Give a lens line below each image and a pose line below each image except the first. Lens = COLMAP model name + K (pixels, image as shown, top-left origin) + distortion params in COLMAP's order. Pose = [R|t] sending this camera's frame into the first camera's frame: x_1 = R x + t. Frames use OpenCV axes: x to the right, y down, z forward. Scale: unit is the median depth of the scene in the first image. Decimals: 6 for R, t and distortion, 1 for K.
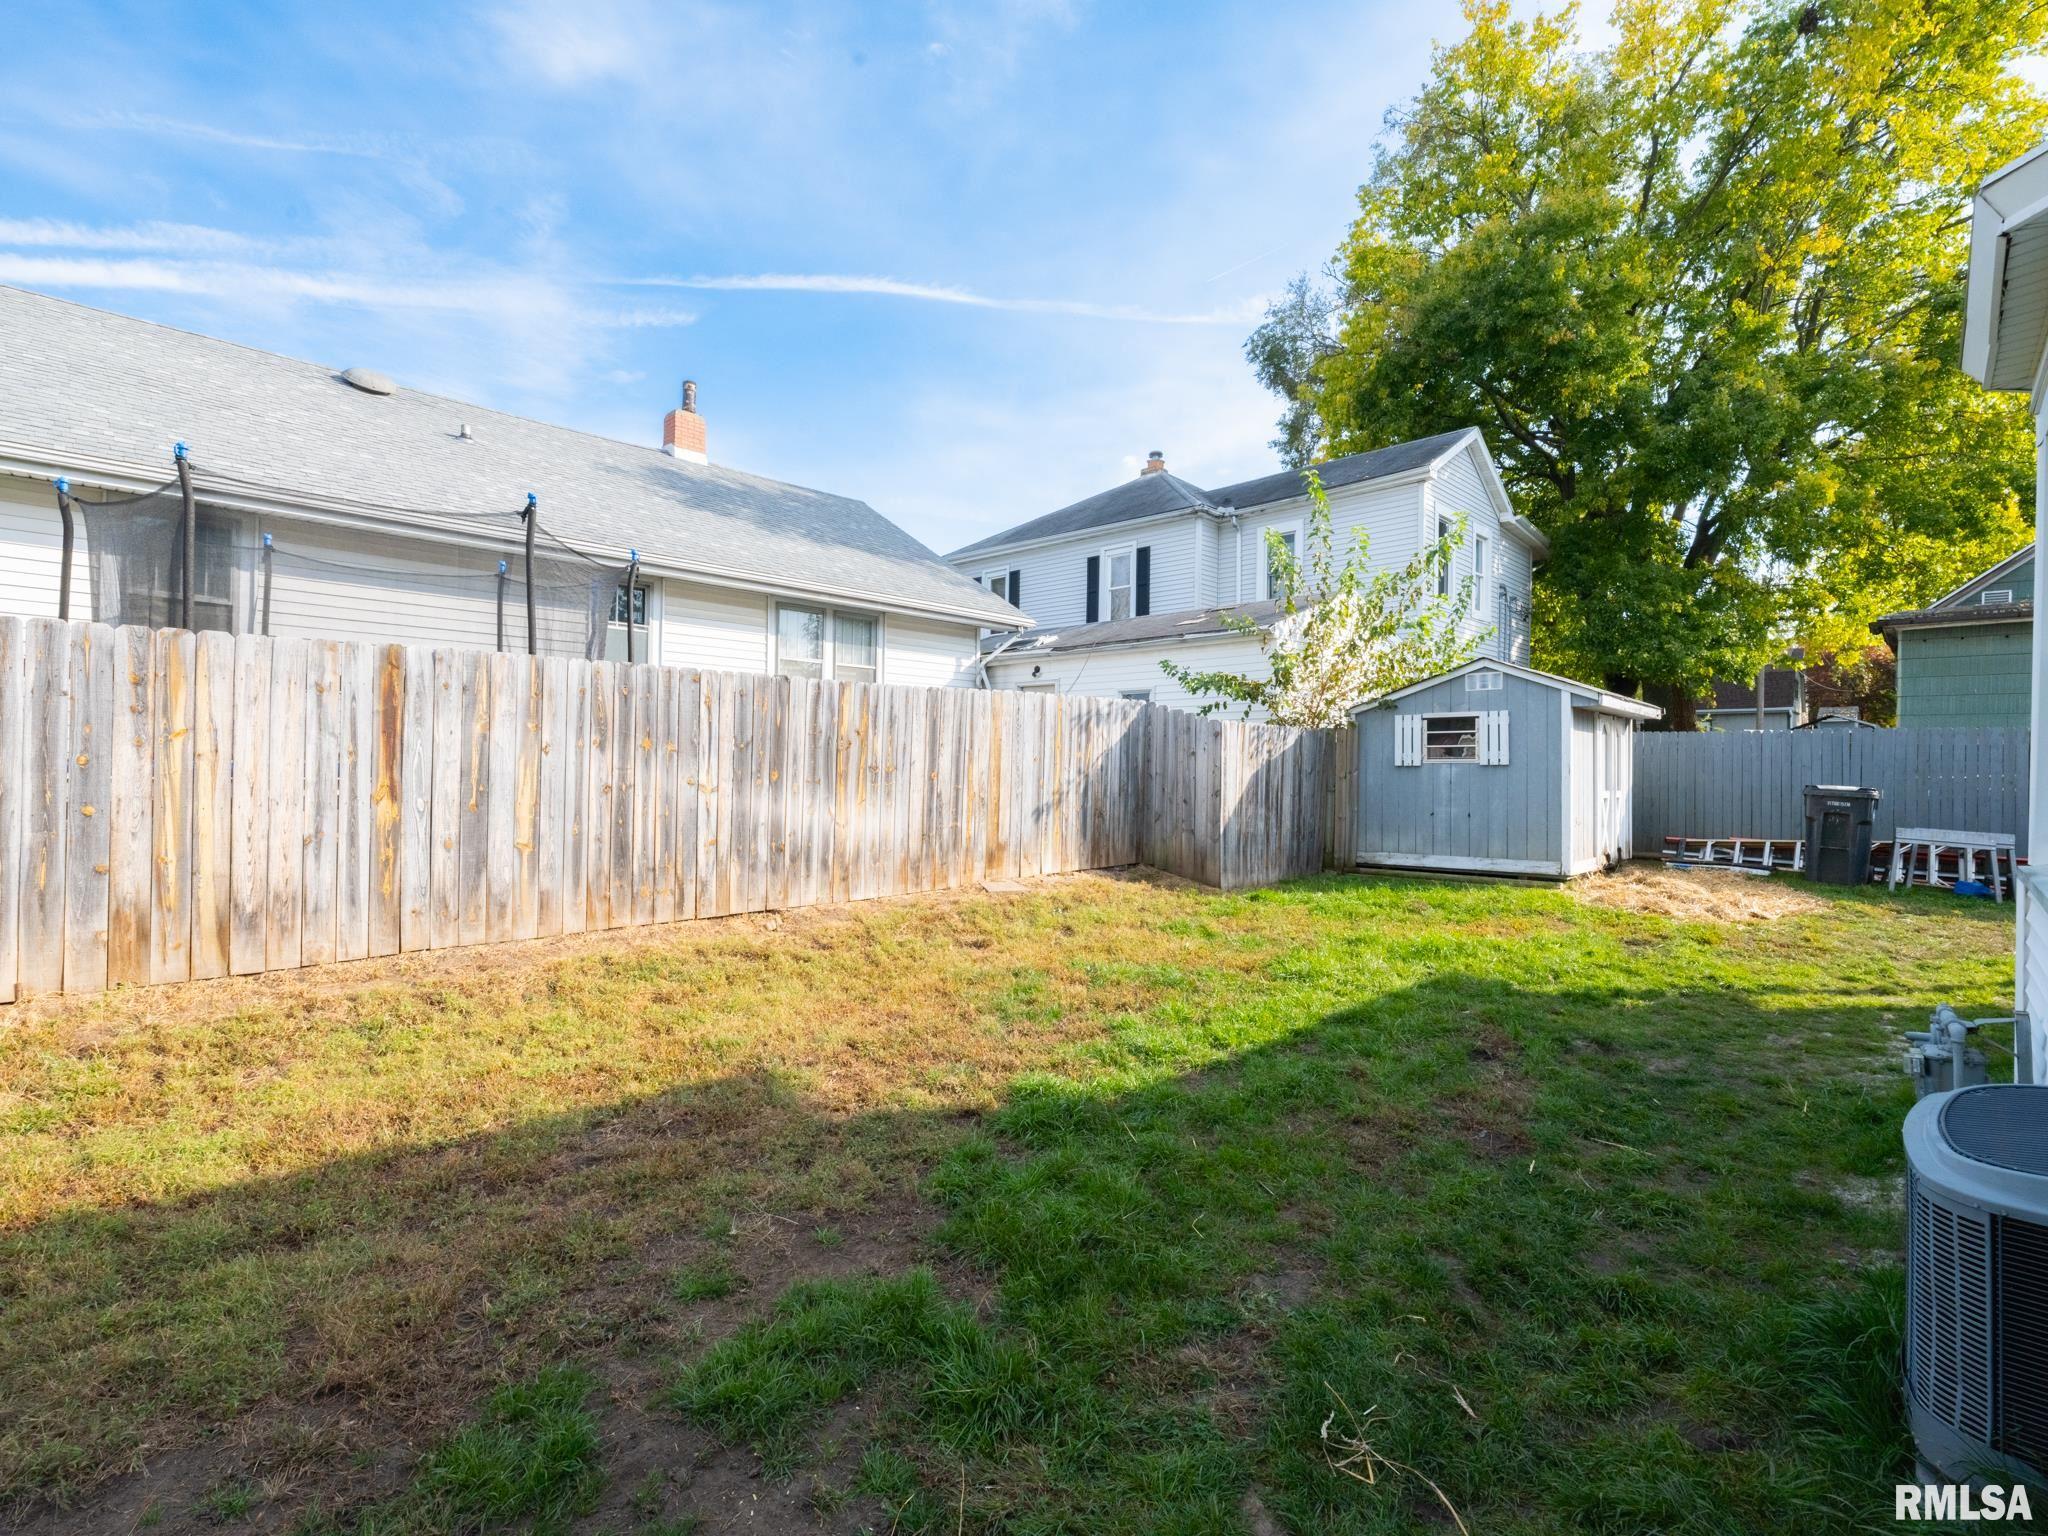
lens RADIAL K [[915.2, 0, 1035.7], [0, 915.2, 772.2], [0, 0, 1]] dist [-0.007252, 0.001829]
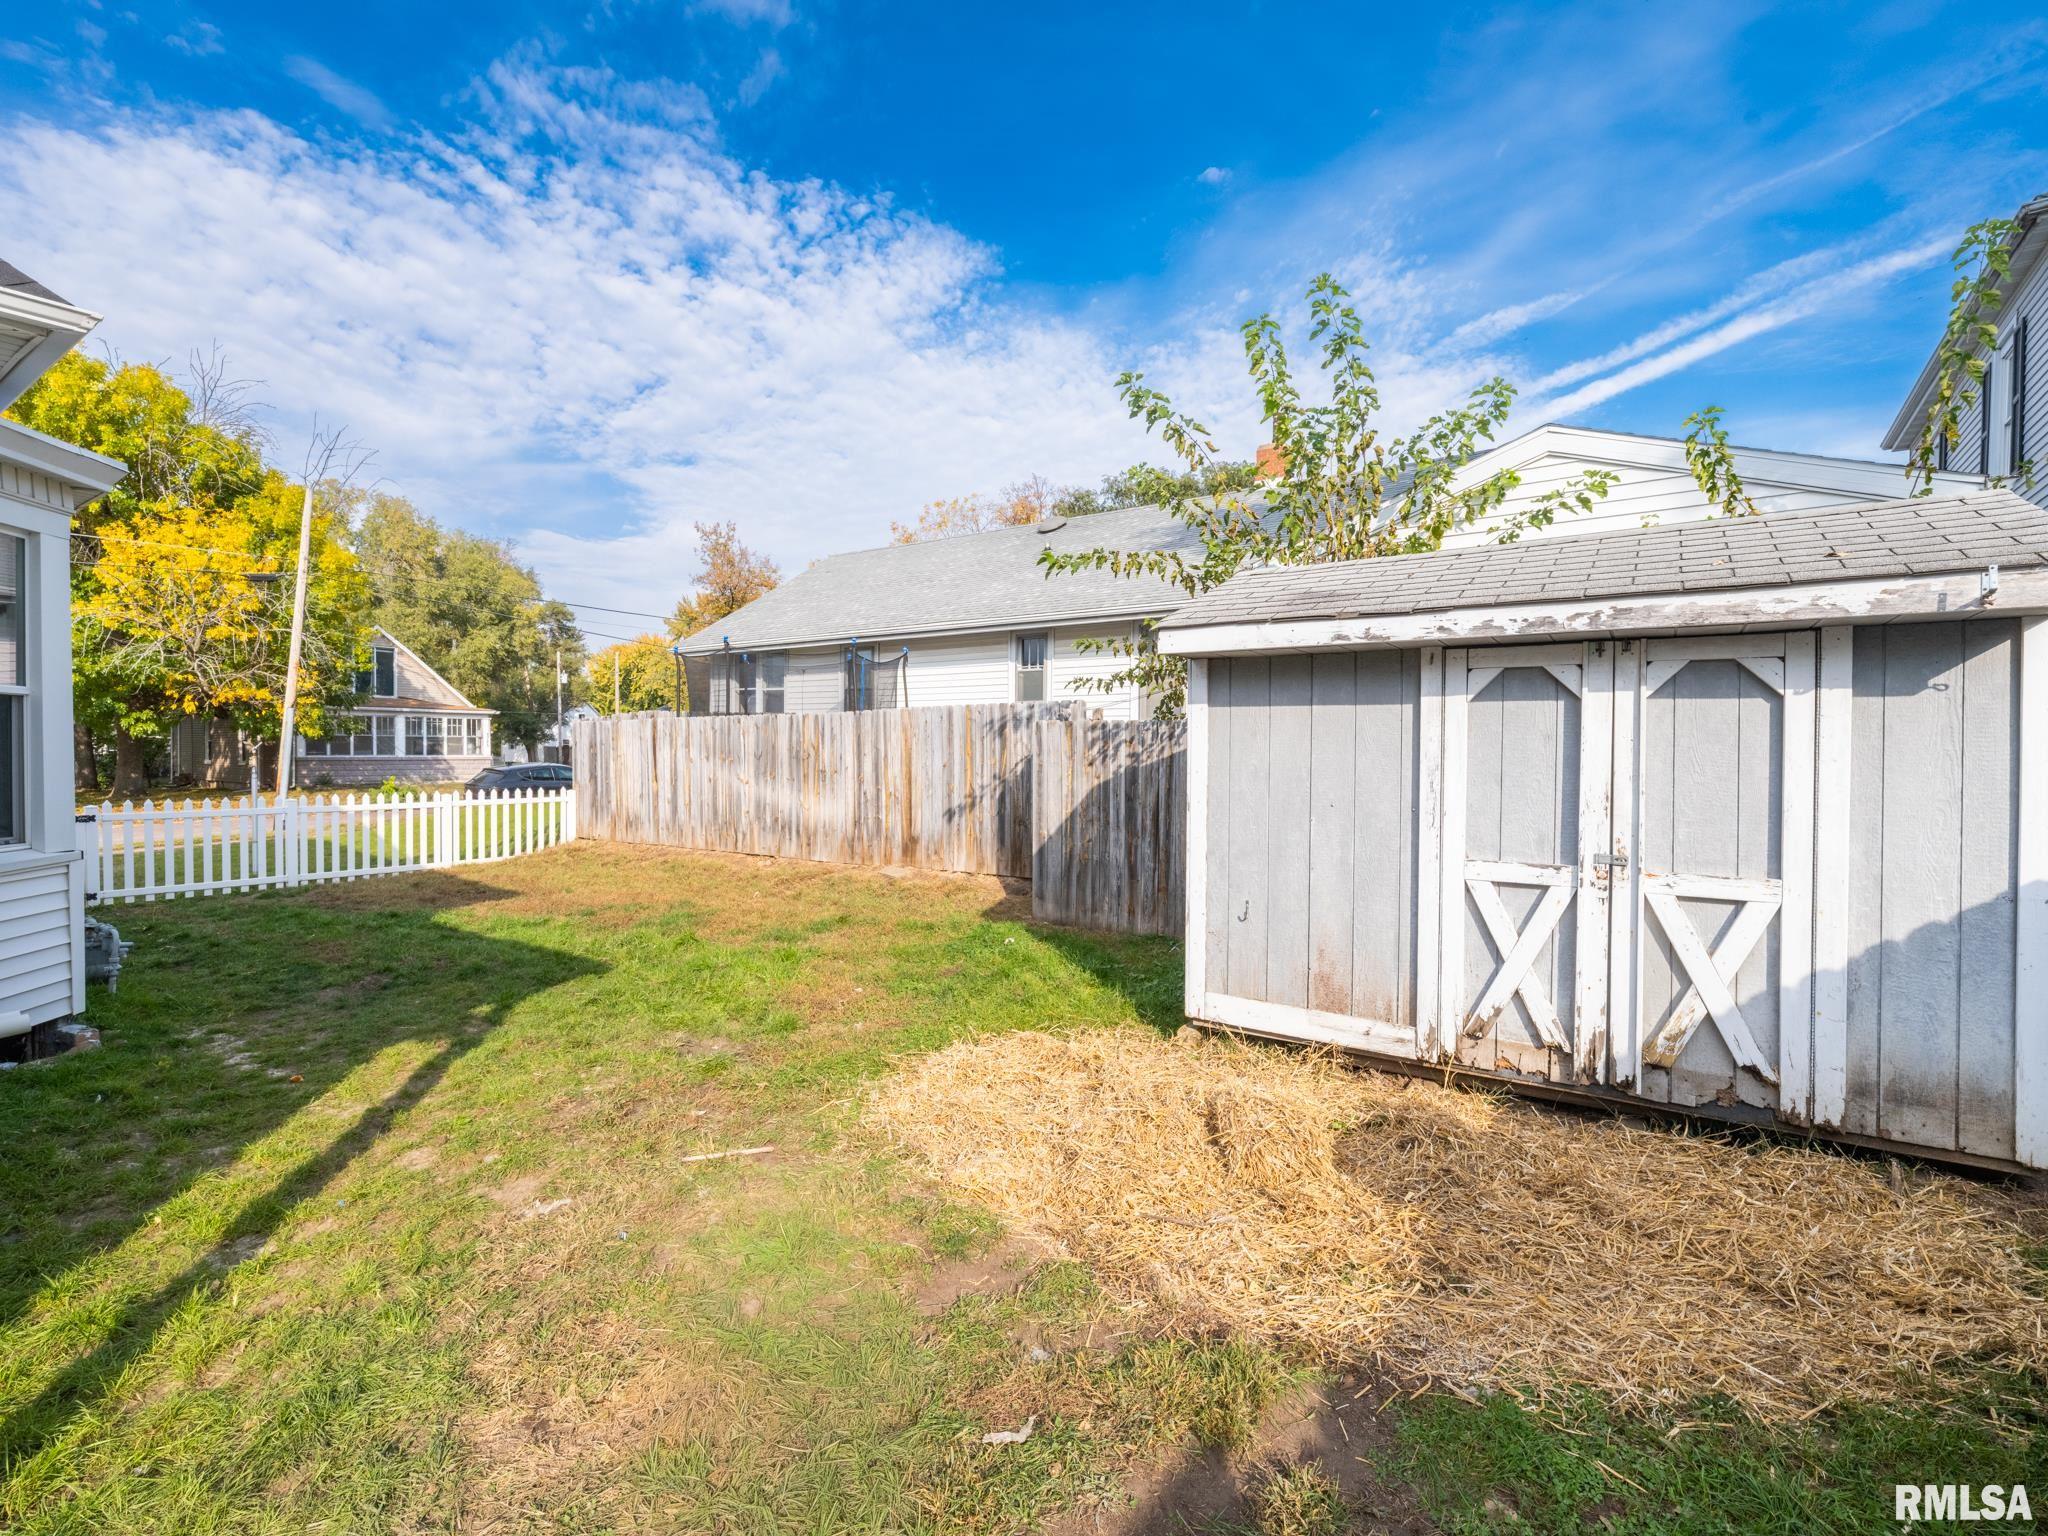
lens RADIAL K [[915.2, 0, 1035.1], [0, 915.2, 810.4], [0, 0, 1]] dist [-0.007252, 0.001829]
pose [[0.184345, 0.053026, -0.981430, 0.940783], [-0.010208, 0.998593, 0.052036, -0.016027], [0.982809, 0.000426, 0.184627, 0.761586]]
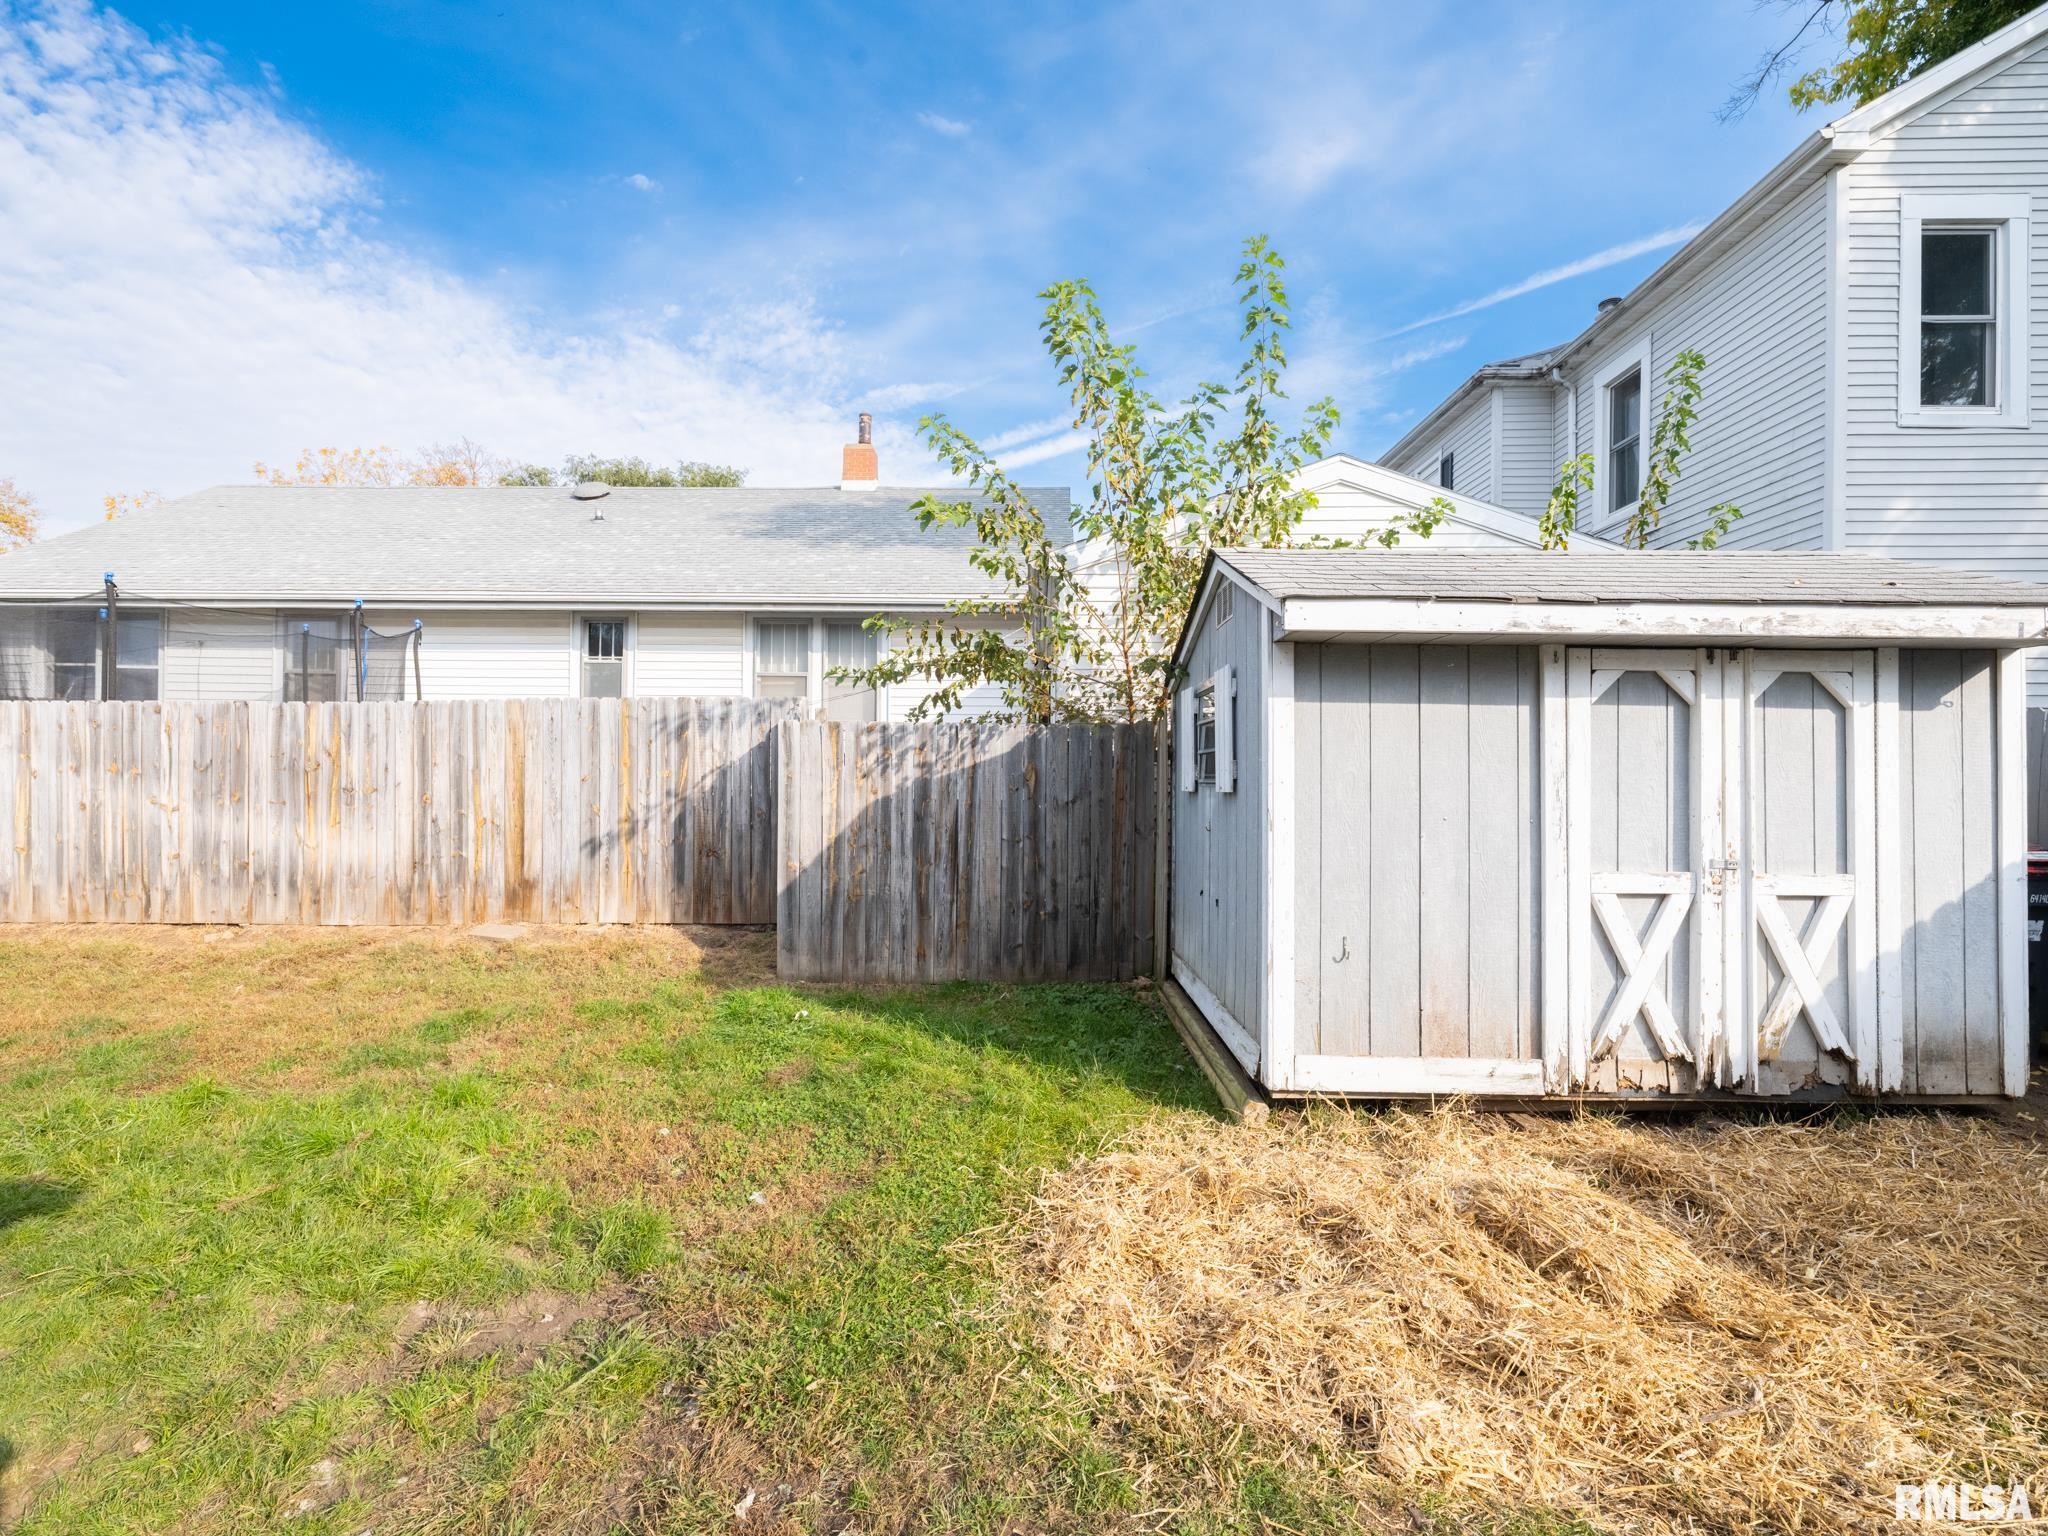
lens RADIAL K [[915.2, 0, 1019.6], [0, 915.2, 771.0], [0, 0, 1]] dist [-0.007252, 0.001829]
pose [[0.691352, -0.006429, -0.722489, 0.717085], [-0.006770, 0.999859, -0.015375, -0.010025], [0.722486, 0.015521, 0.691211, 0.606541]]
